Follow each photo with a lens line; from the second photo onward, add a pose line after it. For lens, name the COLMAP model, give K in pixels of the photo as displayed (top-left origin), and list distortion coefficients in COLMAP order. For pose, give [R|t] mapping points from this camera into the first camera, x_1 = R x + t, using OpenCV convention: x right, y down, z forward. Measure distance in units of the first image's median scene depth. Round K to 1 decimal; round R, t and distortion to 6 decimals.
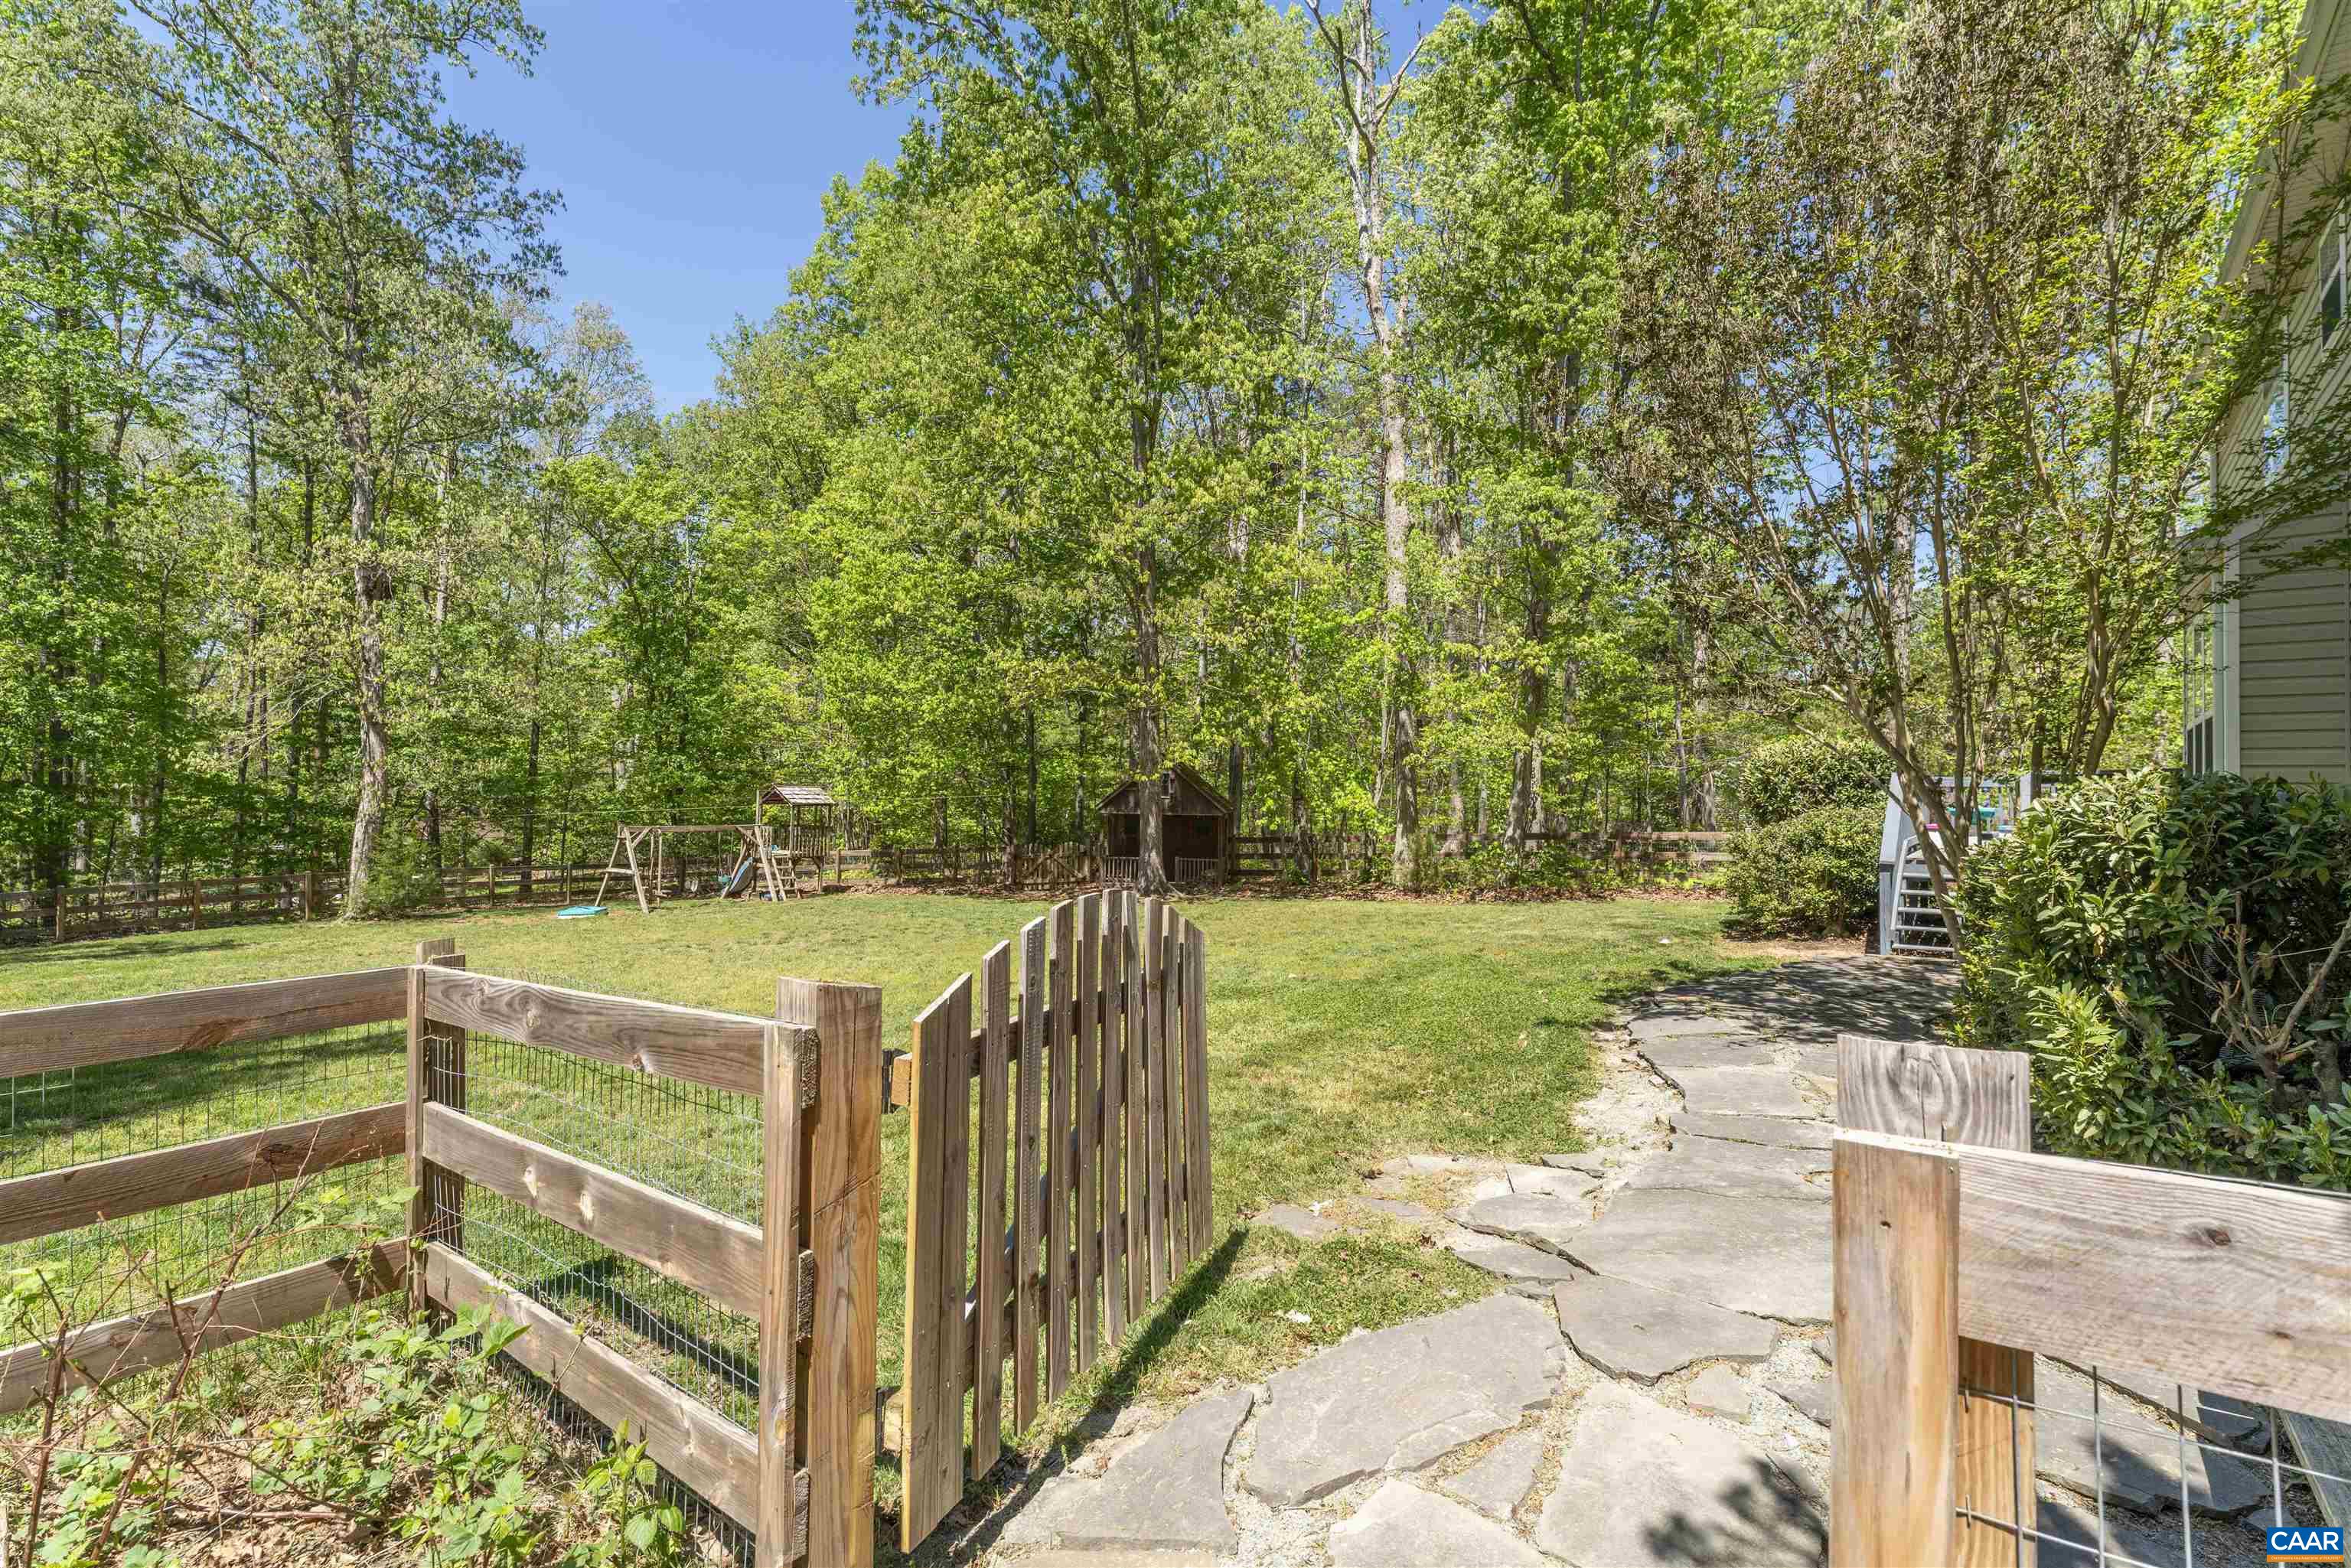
lens RADIAL K [[1073.2, 0, 1175.5], [0, 1073.2, 784.0], [0, 0, 1]] dist [-0.017747, -0.000057]
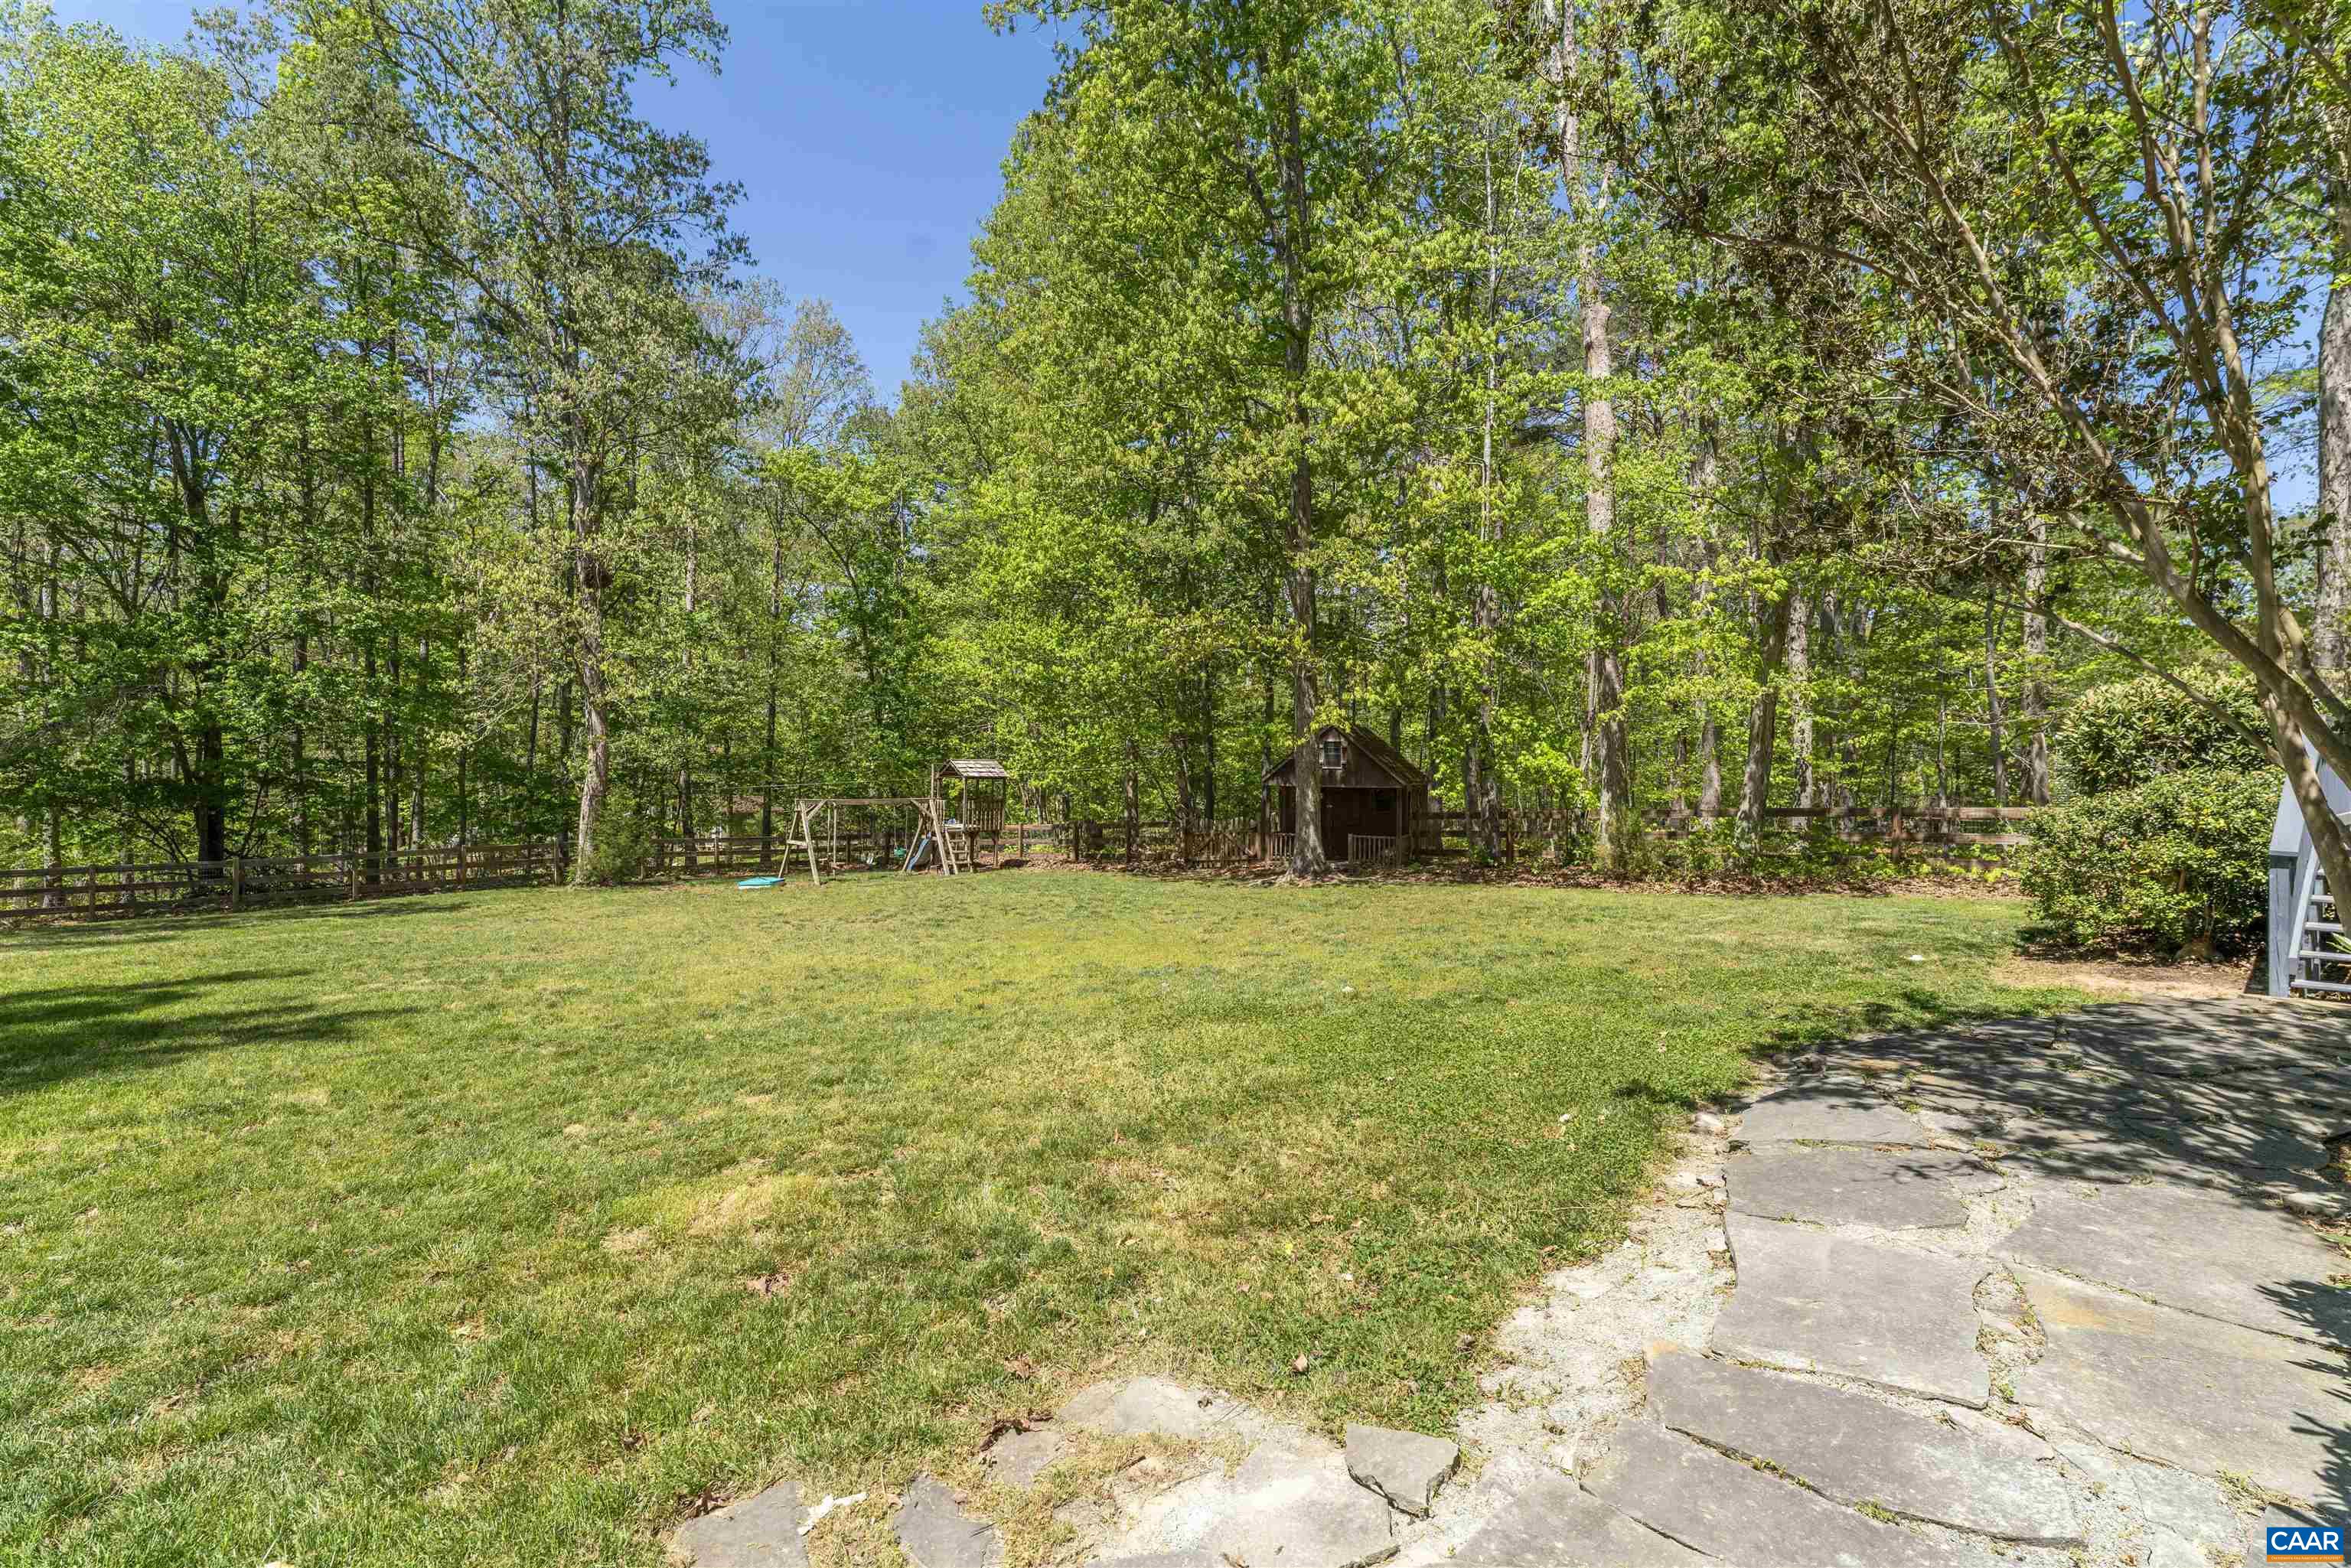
lens RADIAL K [[1070.8, 0, 1172.0], [0, 1070.8, 789.3], [0, 0, 1]] dist [-0.031071, 0.010428]
pose [[0.968879, -0.001654, -0.247527, 0.088833], [0.008518, 0.999608, 0.026664, 0.006389], [0.247386, -0.027942, 0.968514, 0.113714]]
